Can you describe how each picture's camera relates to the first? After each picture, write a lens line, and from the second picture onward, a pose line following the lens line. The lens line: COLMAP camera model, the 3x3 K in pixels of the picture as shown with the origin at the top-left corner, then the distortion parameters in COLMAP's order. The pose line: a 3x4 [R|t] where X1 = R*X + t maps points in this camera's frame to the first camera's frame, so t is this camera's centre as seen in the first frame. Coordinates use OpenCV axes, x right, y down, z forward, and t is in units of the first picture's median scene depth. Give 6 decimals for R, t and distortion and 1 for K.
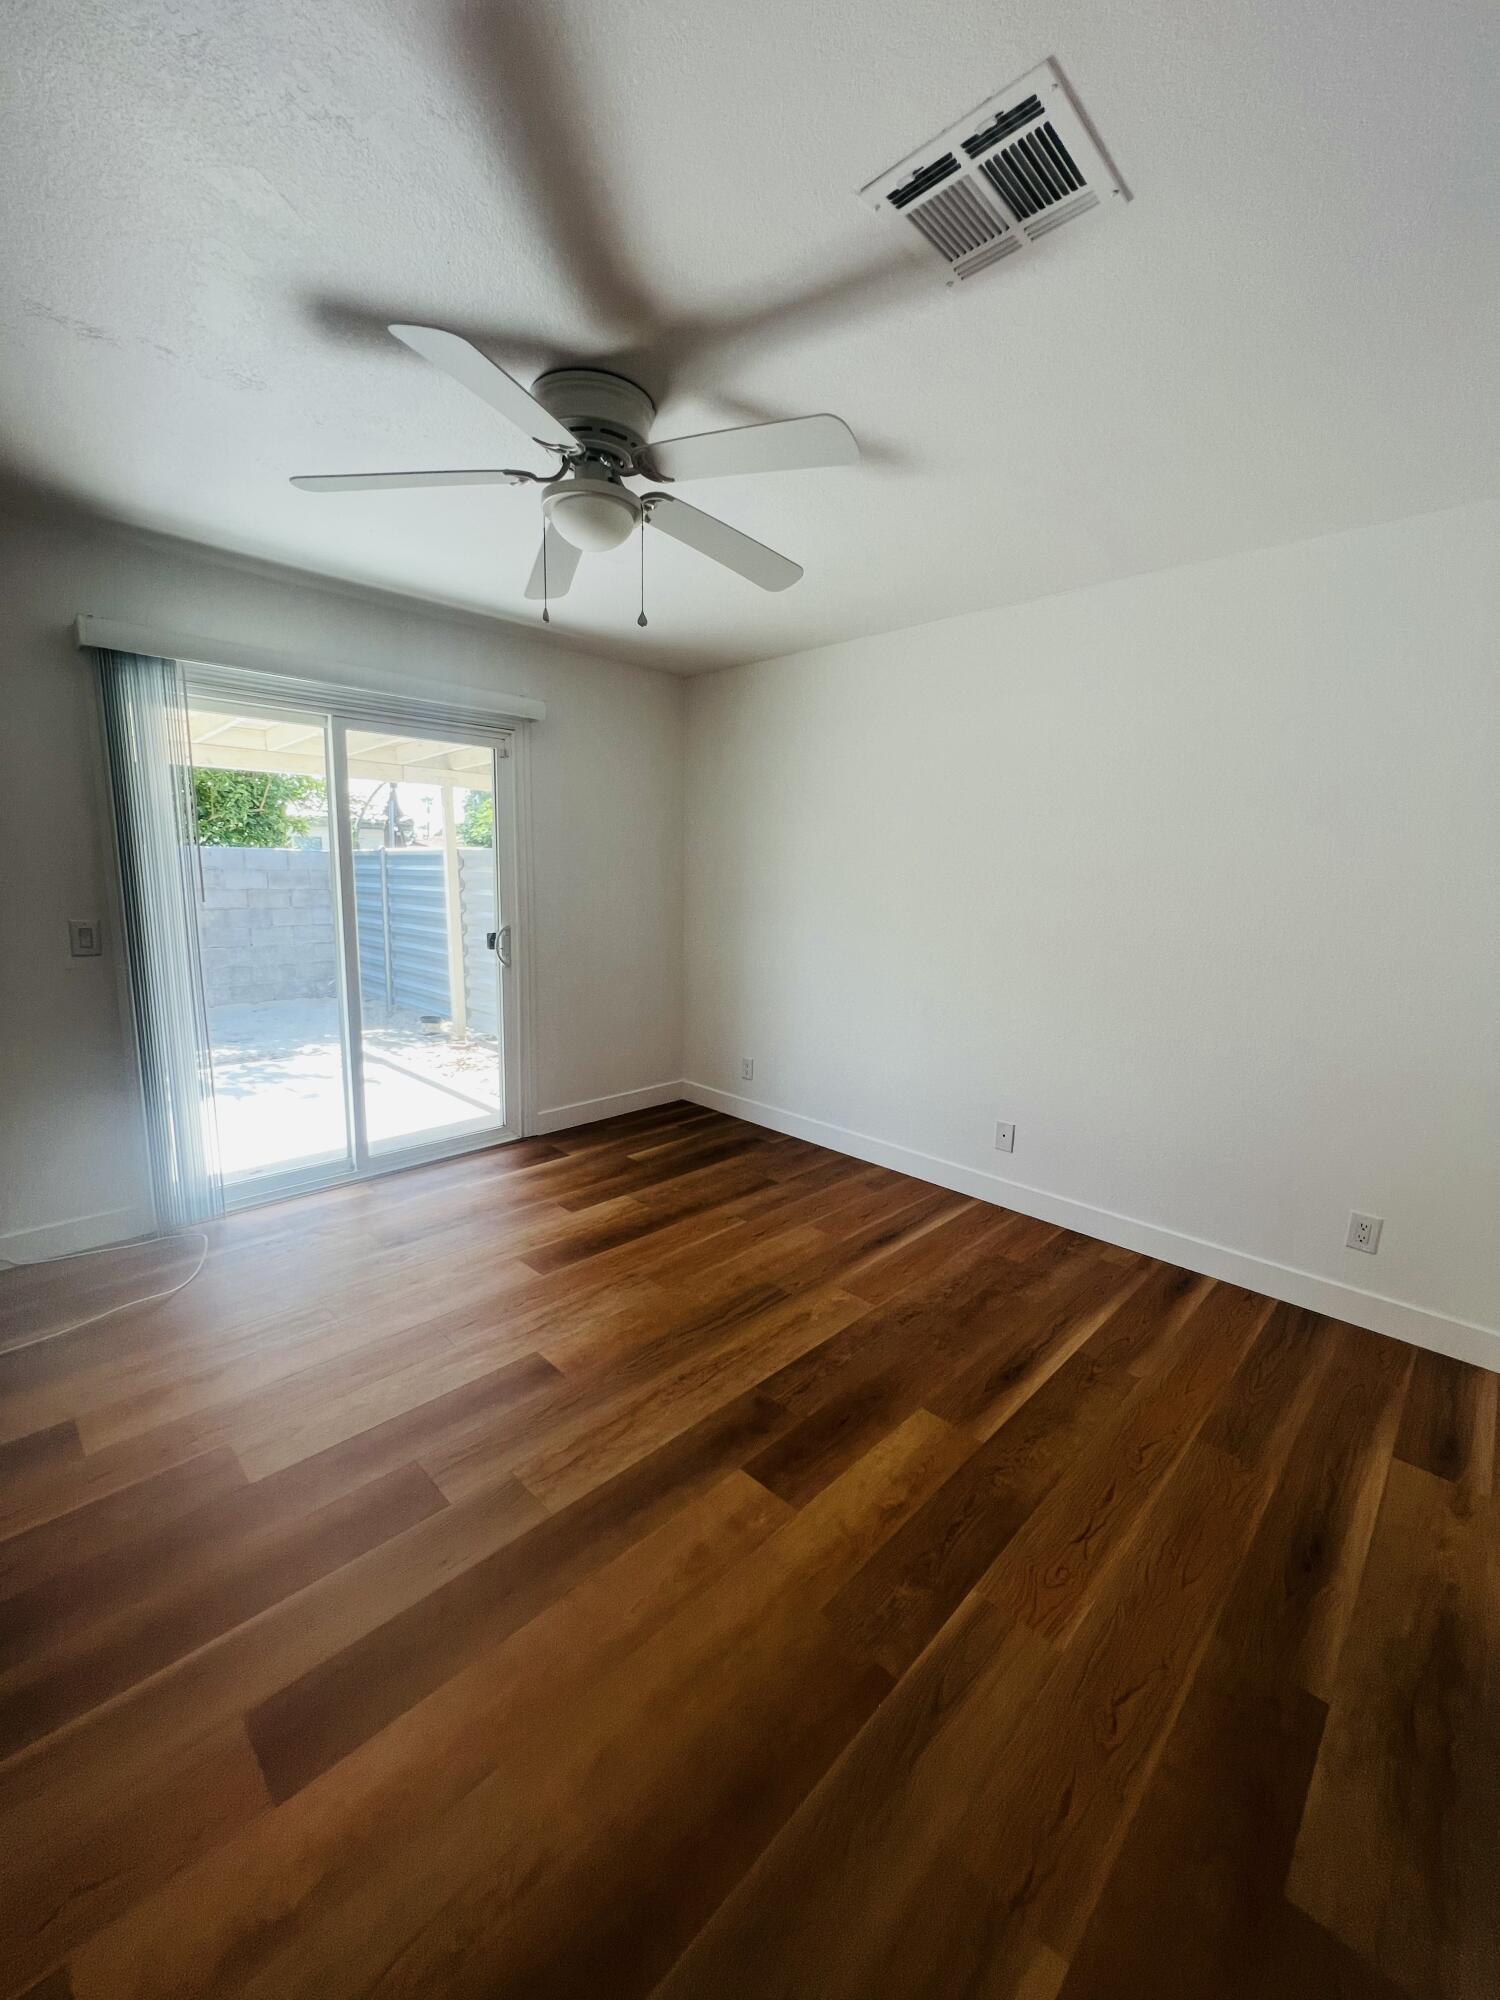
lens RADIAL K [[798.7, 0, 752.2], [0, 798.7, 997.6], [0, 0, 1]] dist [-0.001052, 0.000728]
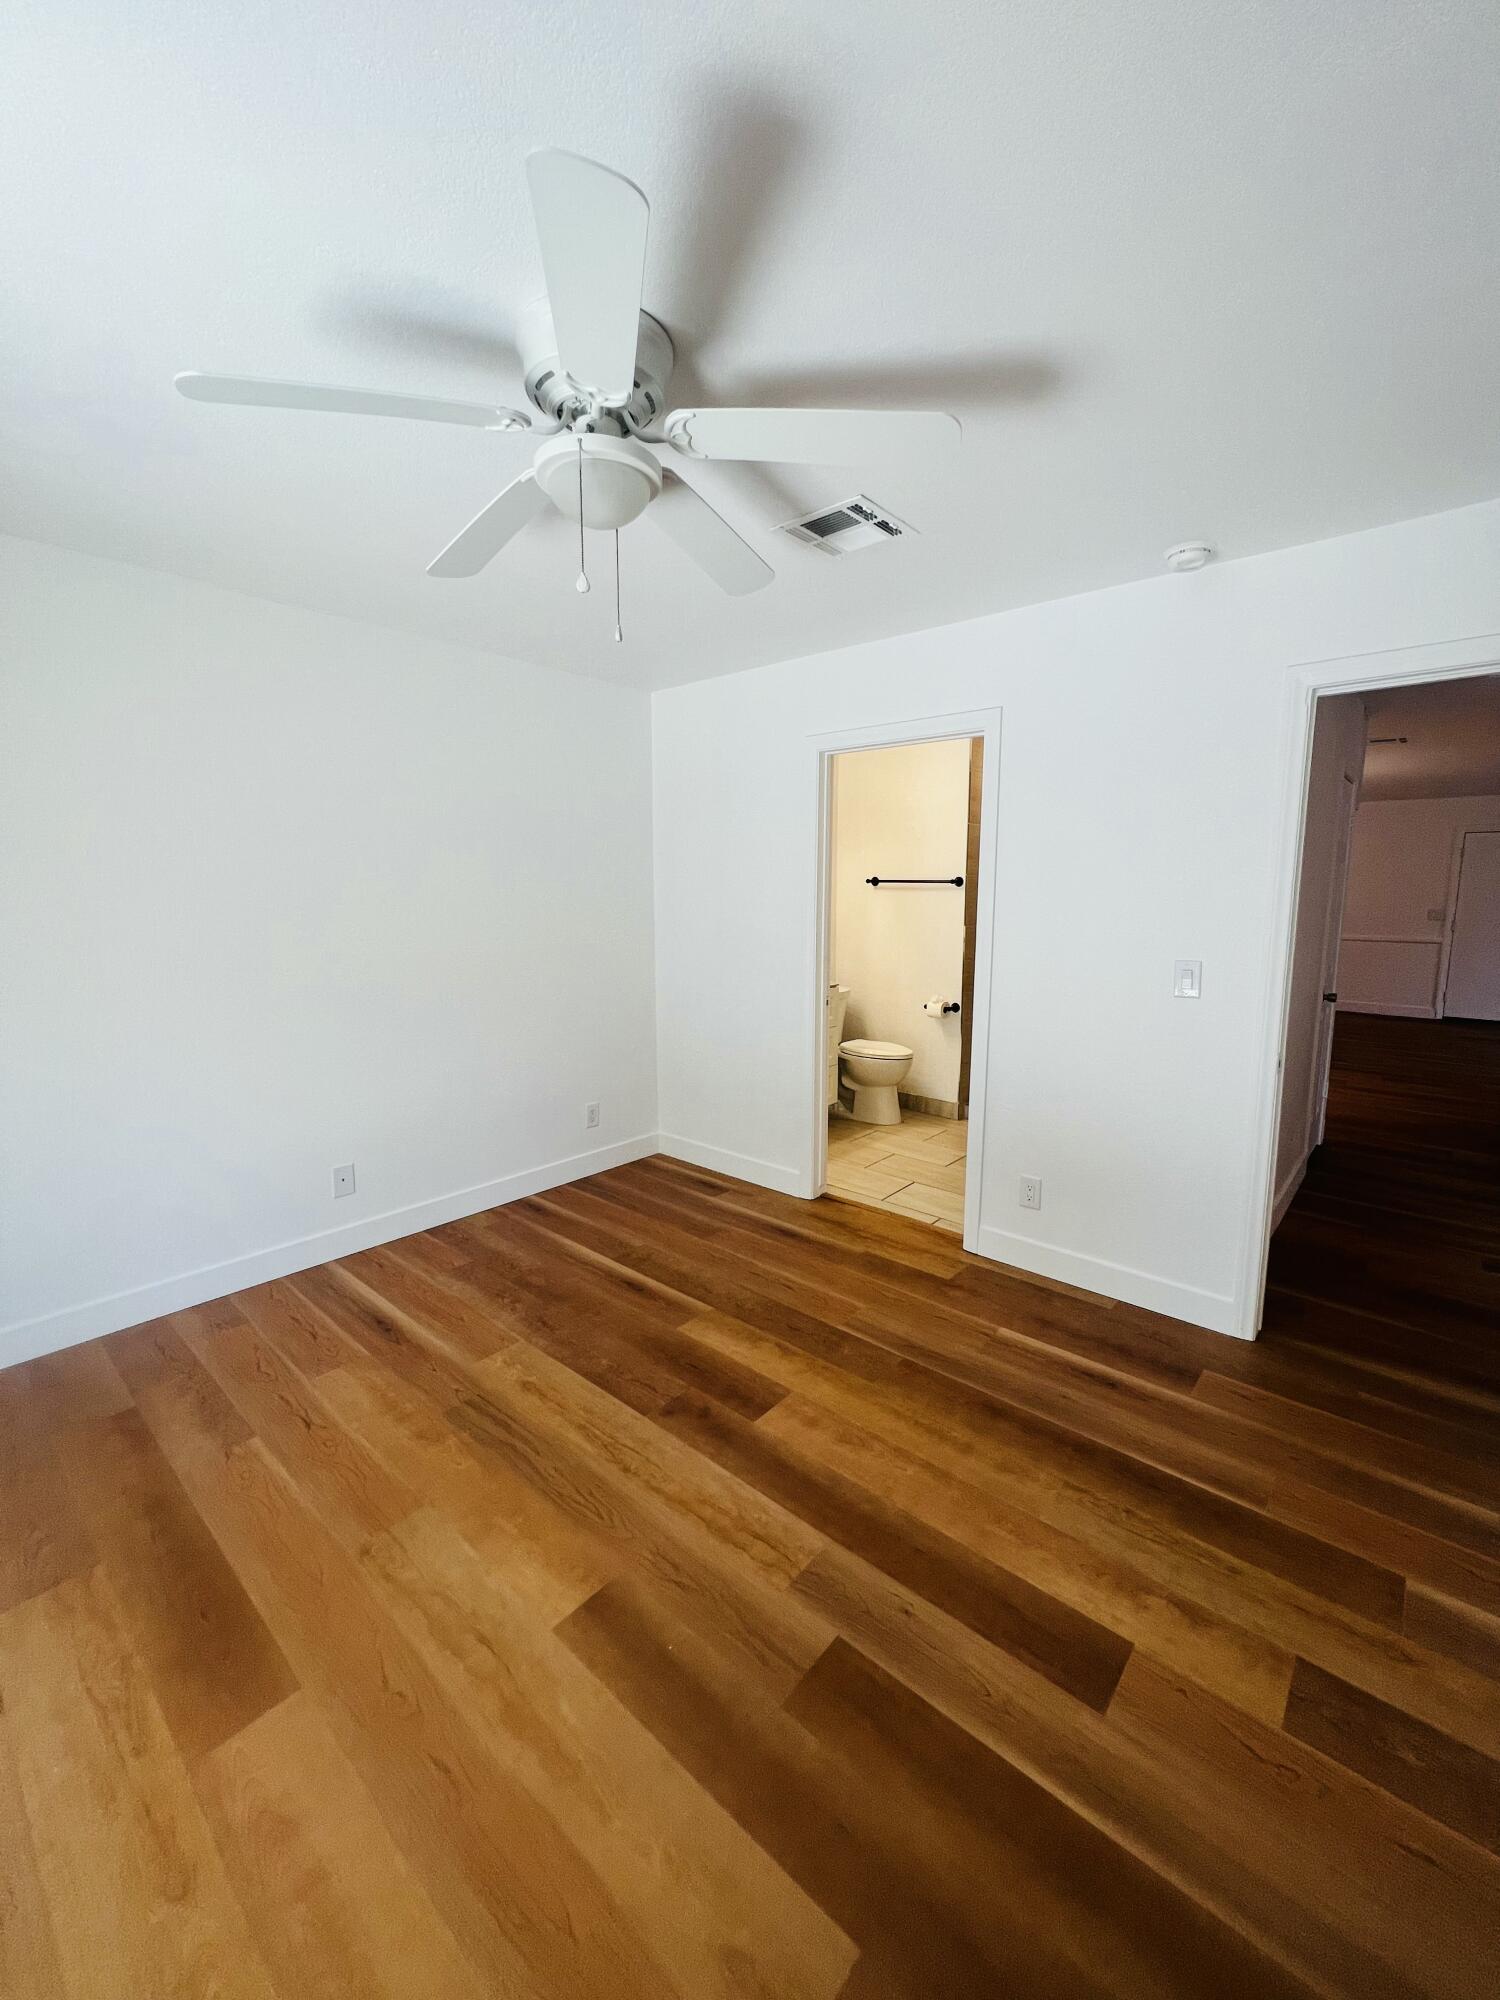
lens RADIAL K [[798.7, 0, 746.7], [0, 798.7, 996.6], [0, 0, 1]] dist [-0.001052, 0.000728]
pose [[-0.049386, -0.163254, 0.985347, -0.816378], [0.157946, 0.972861, 0.169101, -0.163513], [-0.986212, 0.163983, -0.022260, 0.719893]]
